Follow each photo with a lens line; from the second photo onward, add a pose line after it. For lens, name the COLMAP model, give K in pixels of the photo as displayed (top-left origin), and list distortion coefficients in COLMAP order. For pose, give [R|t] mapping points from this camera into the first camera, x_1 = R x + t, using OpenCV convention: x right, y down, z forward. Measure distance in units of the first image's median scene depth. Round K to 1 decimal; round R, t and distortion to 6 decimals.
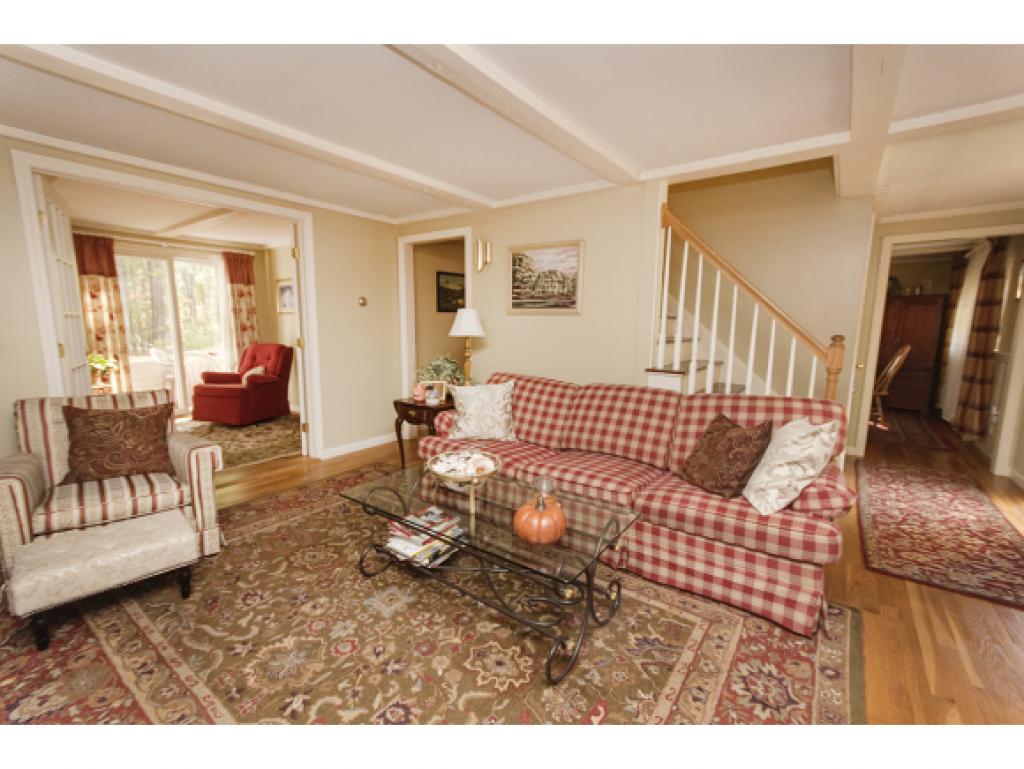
lens RADIAL K [[444.5, 0, 512.8], [0, 444.5, 388.0], [0, 0, 1]] dist [-0.000502, -0.000125]
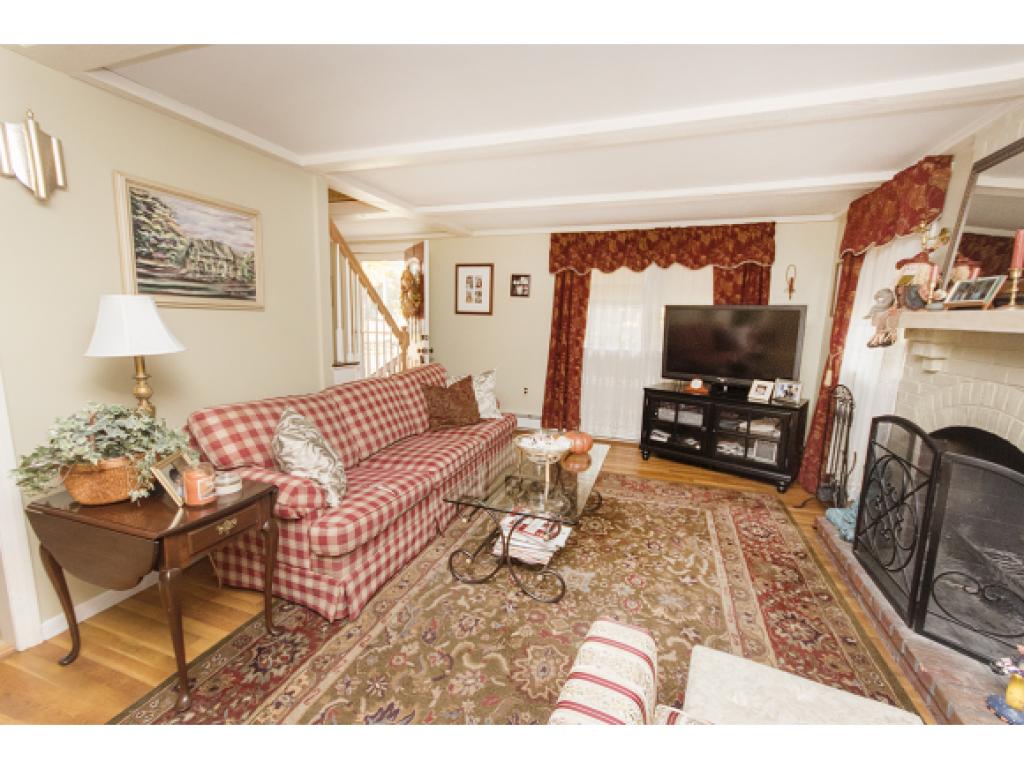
lens RADIAL K [[444.5, 0, 510.8], [0, 444.5, 386.7], [0, 0, 1]] dist [-0.000502, -0.000125]
pose [[-0.289634, -0.164474, 0.942900, -0.690928], [0.116206, 0.971795, 0.205210, -0.137422], [-0.950057, 0.169006, -0.262352, 0.784112]]
